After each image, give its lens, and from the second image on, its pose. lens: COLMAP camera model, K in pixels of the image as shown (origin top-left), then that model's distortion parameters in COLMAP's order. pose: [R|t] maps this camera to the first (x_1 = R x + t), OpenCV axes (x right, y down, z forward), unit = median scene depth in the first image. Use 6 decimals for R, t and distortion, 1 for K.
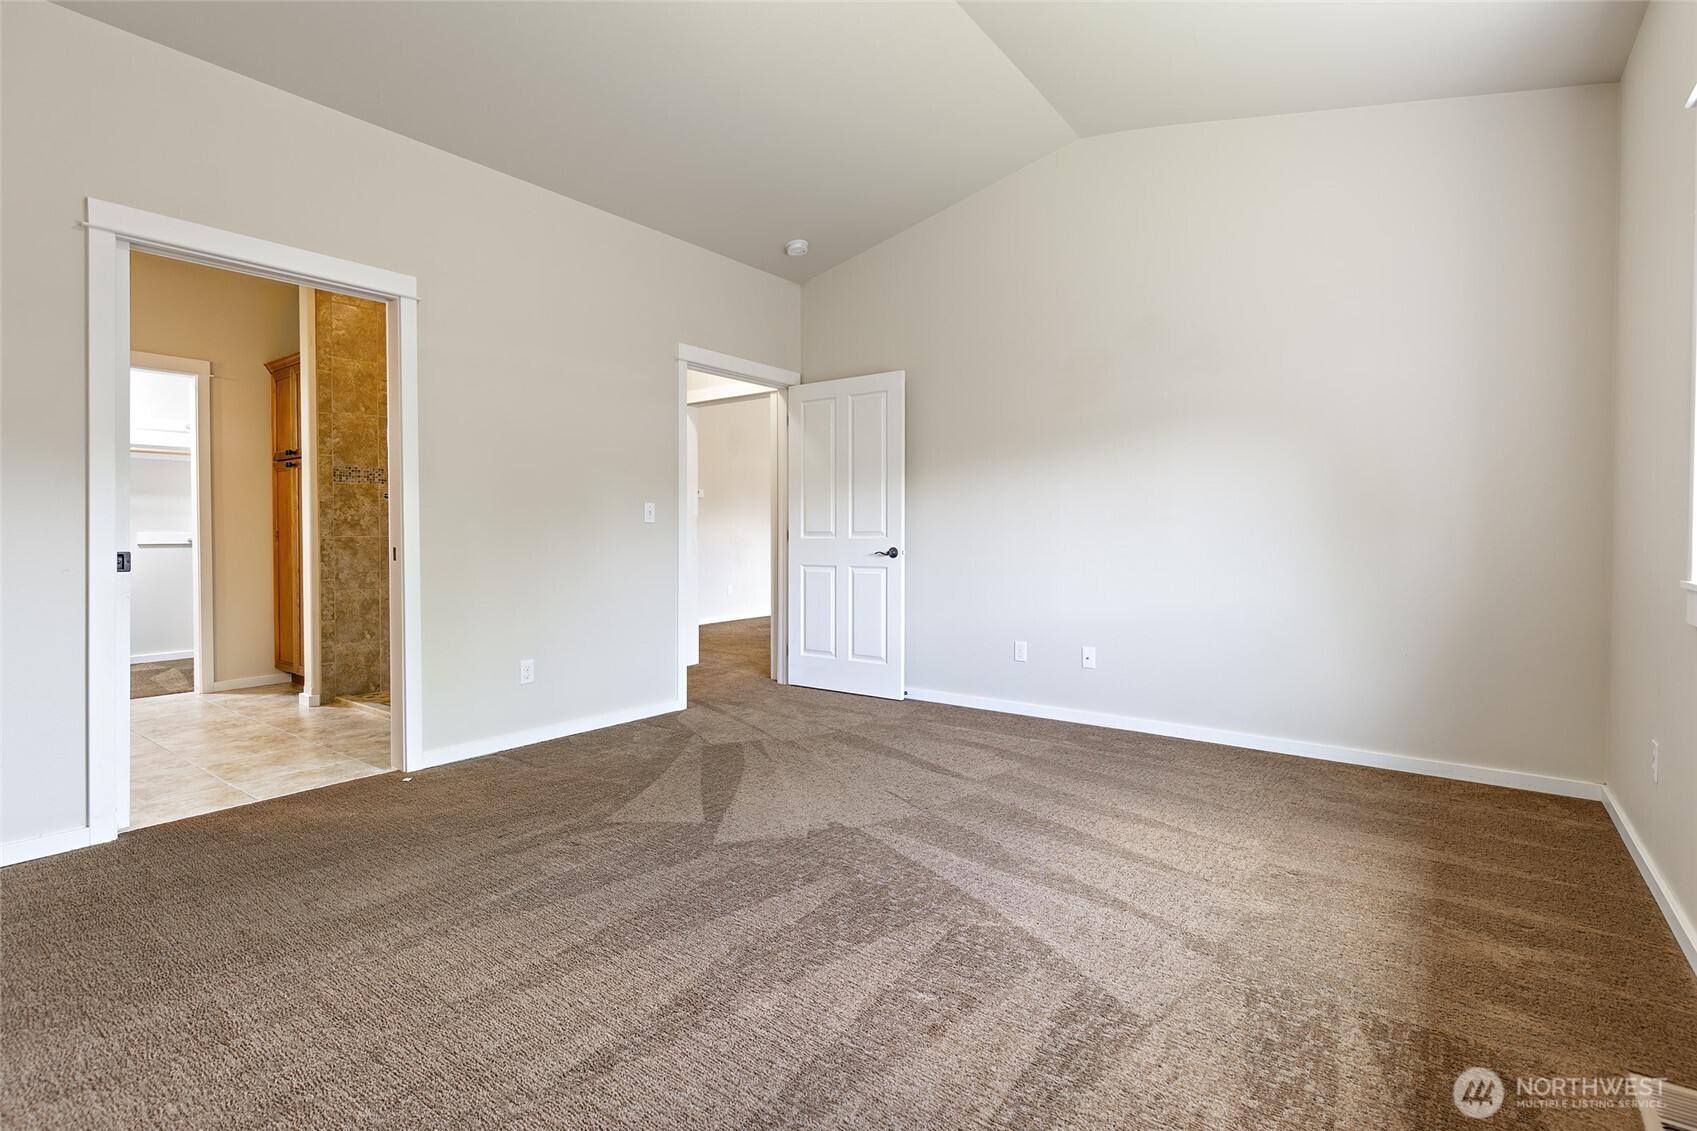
lens RADIAL K [[795.8, 0, 855.1], [0, 795.8, 547.7], [0, 0, 1]] dist [0.002002, -0.000162]
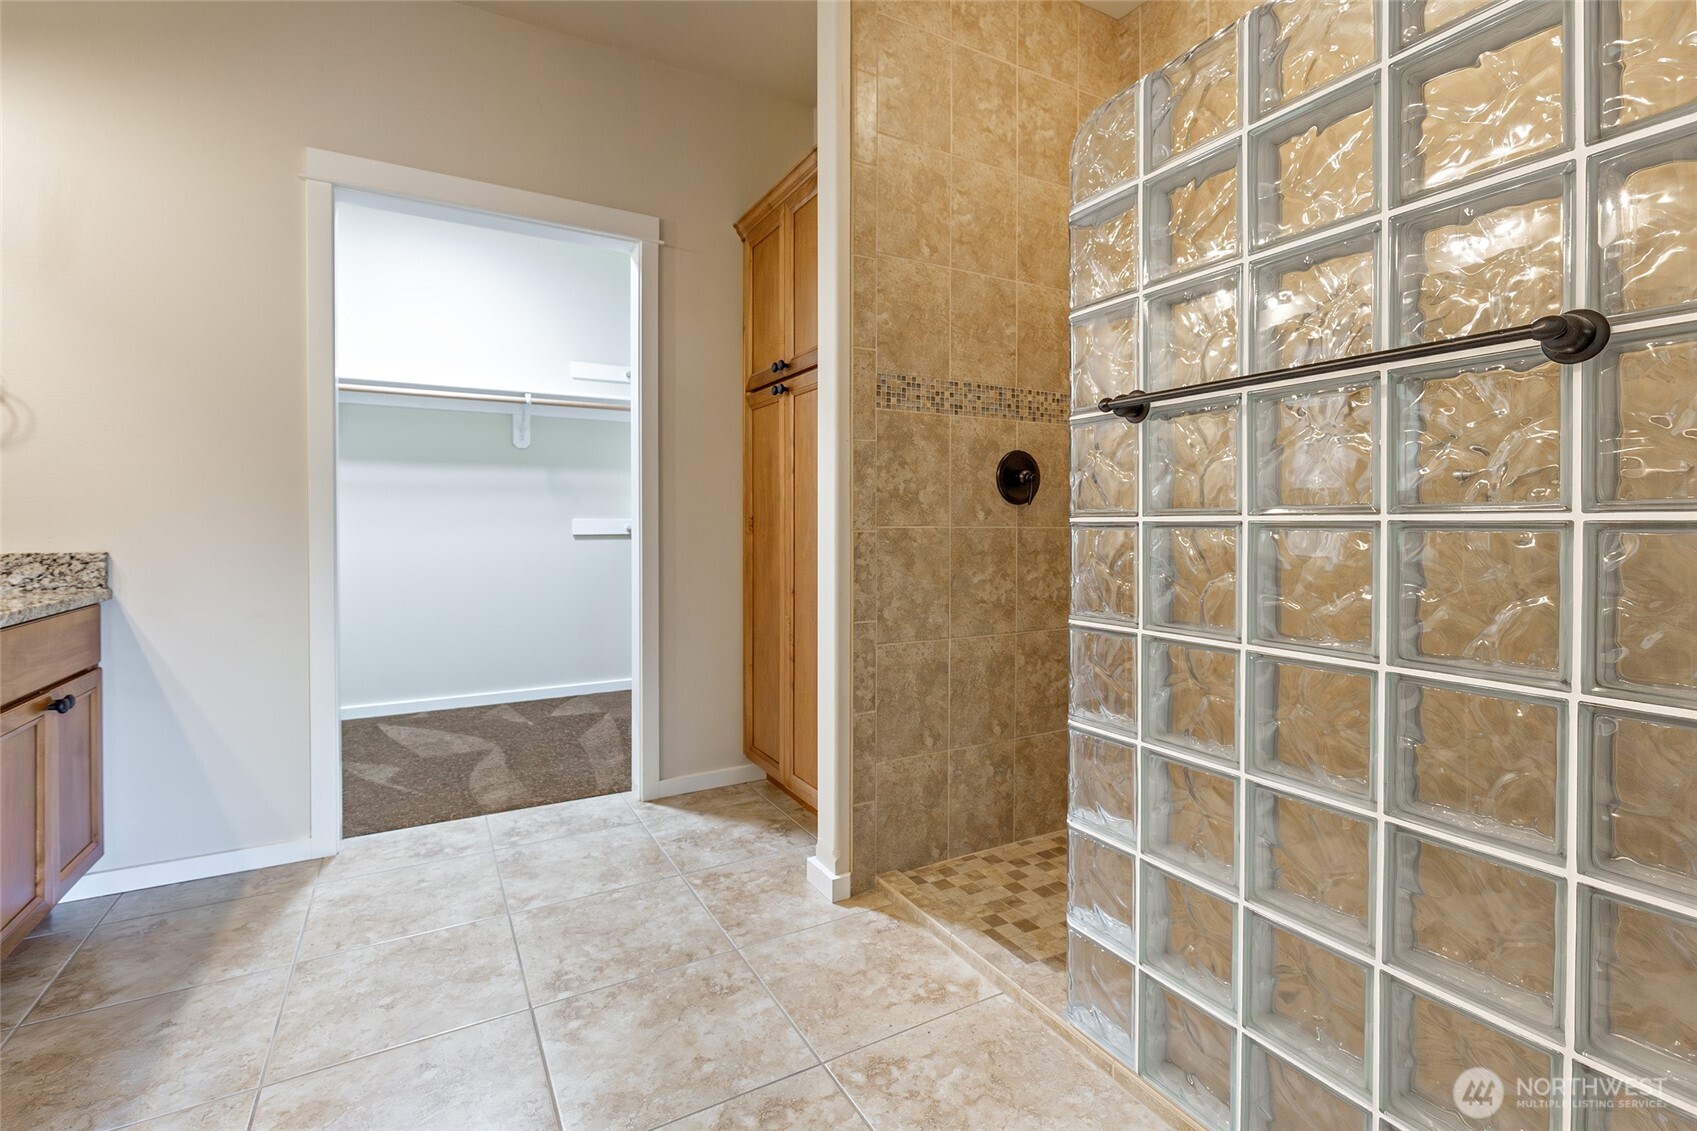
lens RADIAL K [[779.2, 0, 848.5], [0, 779.2, 536.1], [0, 0, 1]] dist [-0.000680, -0.001681]
pose [[0.911388, 0.010573, -0.411412, -0.474815], [-0.010297, 0.999943, 0.002888, -0.009763], [0.411419, 0.001605, 0.911445, 0.572821]]
